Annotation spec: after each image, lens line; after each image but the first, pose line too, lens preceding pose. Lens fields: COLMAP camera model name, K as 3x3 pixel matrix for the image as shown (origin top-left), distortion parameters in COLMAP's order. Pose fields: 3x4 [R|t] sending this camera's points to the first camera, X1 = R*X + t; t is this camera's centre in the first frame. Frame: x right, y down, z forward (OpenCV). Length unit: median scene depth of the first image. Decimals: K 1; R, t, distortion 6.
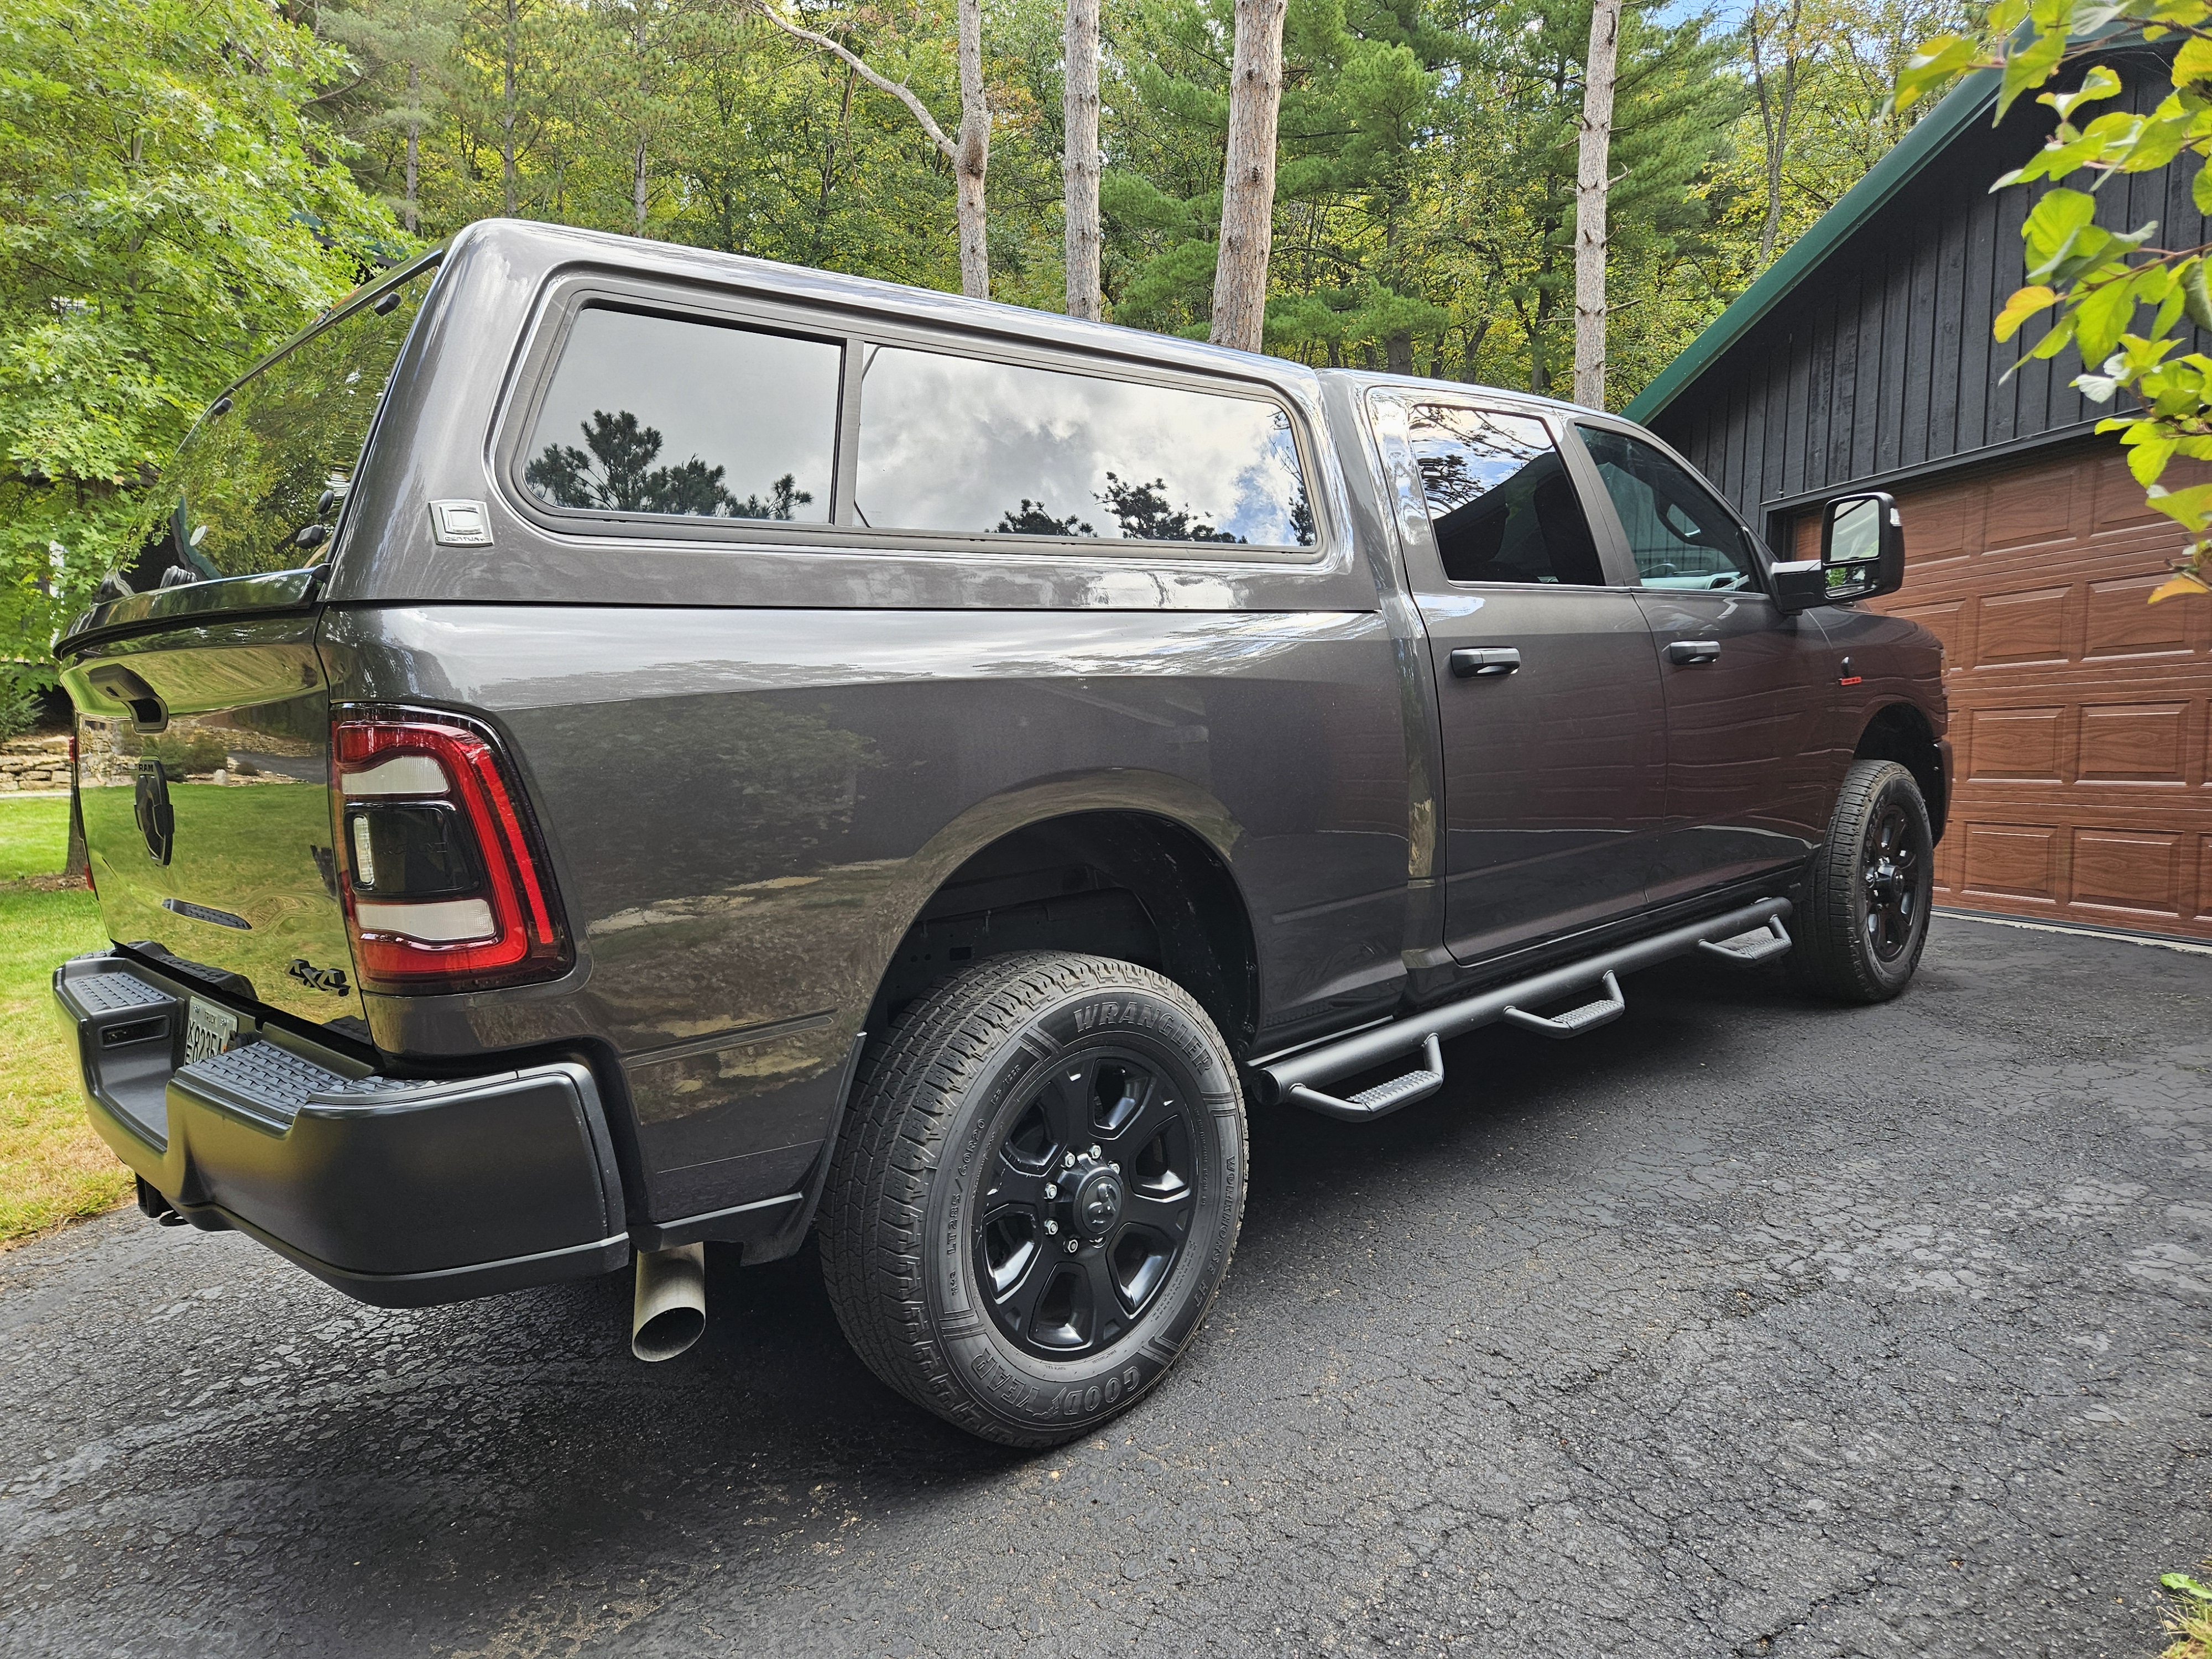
lens RADIAL K [[1491.2, 0, 1088.6], [0, 1491.2, 834.2], [0, 0, 1]] dist [0.087826, -0.074714]
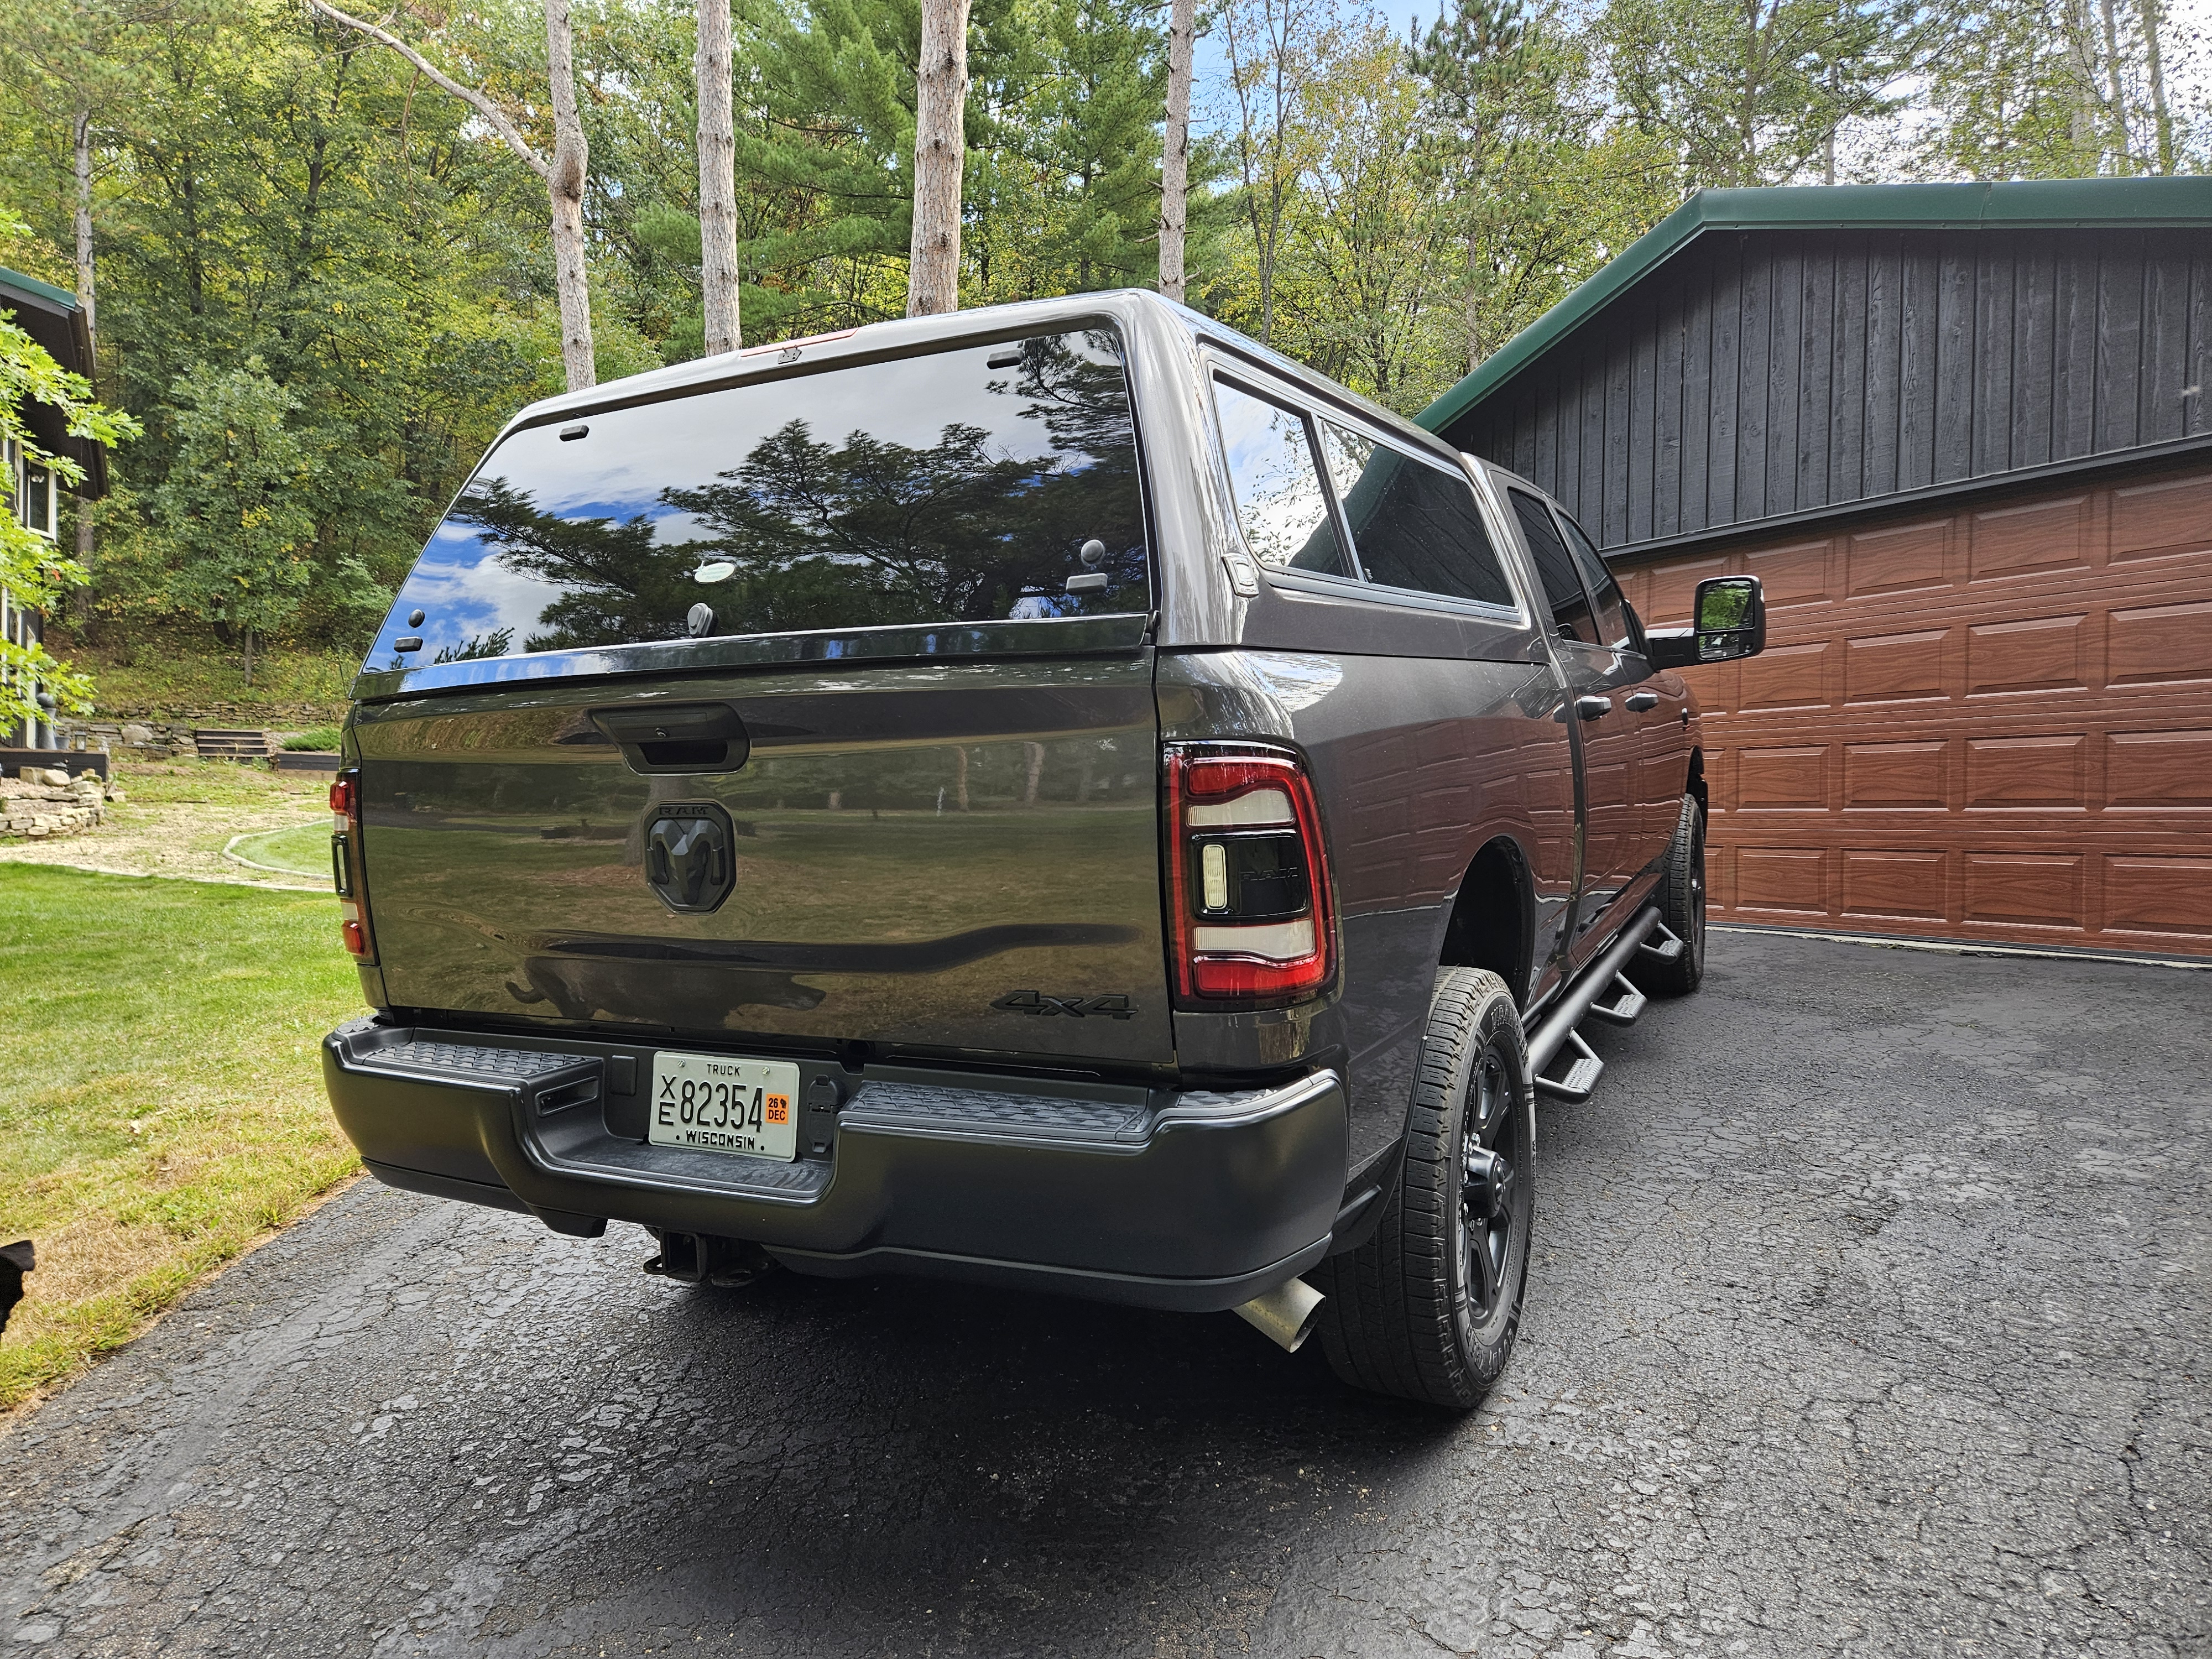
lens RADIAL K [[1491.2, 0, 1088.6], [0, 1491.2, 834.2], [0, 0, 1]] dist [0.087826, -0.074714]
pose [[0.945826, -0.020174, 0.324047, -0.489113], [0.030341, 0.999192, -0.026354, 0.003153], [-0.323254, 0.034758, 0.945674, 0.014857]]
